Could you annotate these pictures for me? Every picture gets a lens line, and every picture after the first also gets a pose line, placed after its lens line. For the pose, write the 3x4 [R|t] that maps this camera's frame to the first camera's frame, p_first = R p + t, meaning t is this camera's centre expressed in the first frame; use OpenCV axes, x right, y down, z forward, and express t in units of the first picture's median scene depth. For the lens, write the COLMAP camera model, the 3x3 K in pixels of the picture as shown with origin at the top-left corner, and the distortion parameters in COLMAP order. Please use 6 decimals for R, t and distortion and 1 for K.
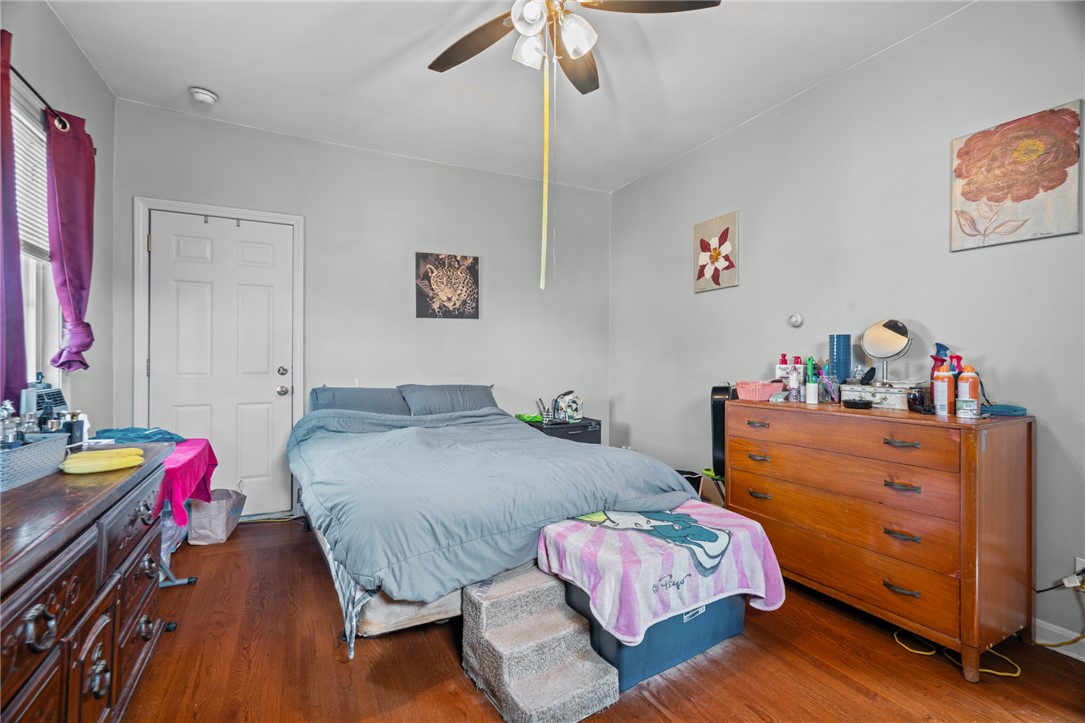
lens RADIAL K [[491.8, 0, 541.8], [0, 491.8, 357.5], [0, 0, 1]] dist [-0.004573, 0.000020]
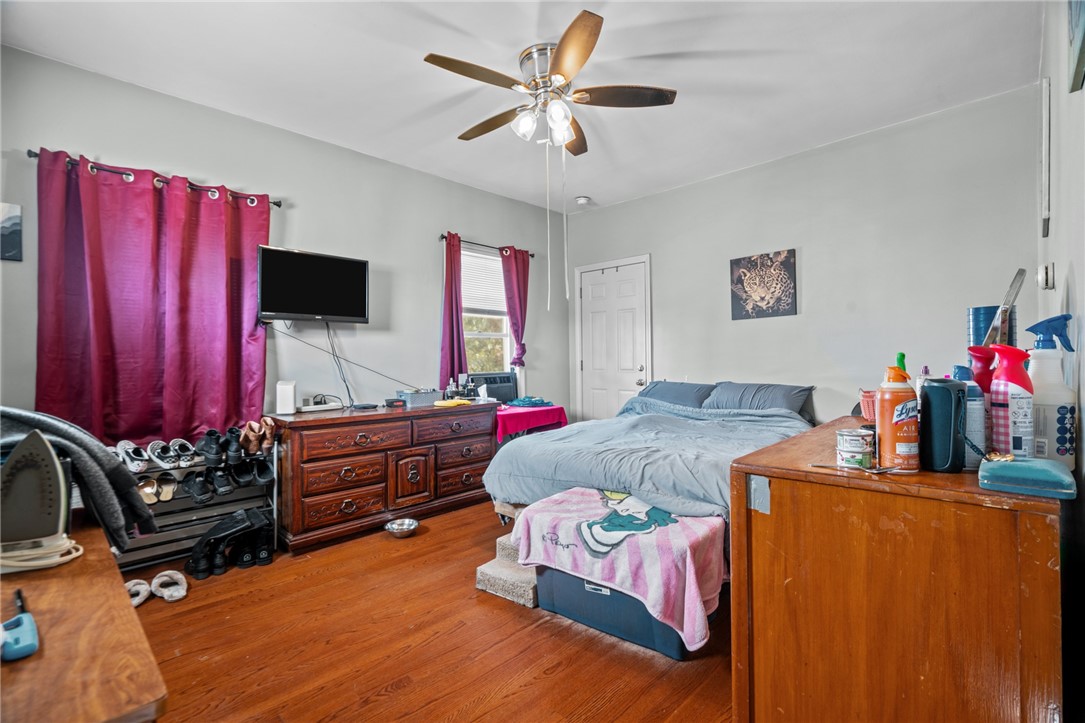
lens RADIAL K [[491.8, 0, 541.2], [0, 491.8, 361.9], [0, 0, 1]] dist [-0.004573, 0.000020]
pose [[0.319410, -0.001799, -0.947615, 0.689536], [0.014369, 0.999892, 0.002945, 0.001372], [0.947508, -0.014557, 0.319401, 0.277896]]
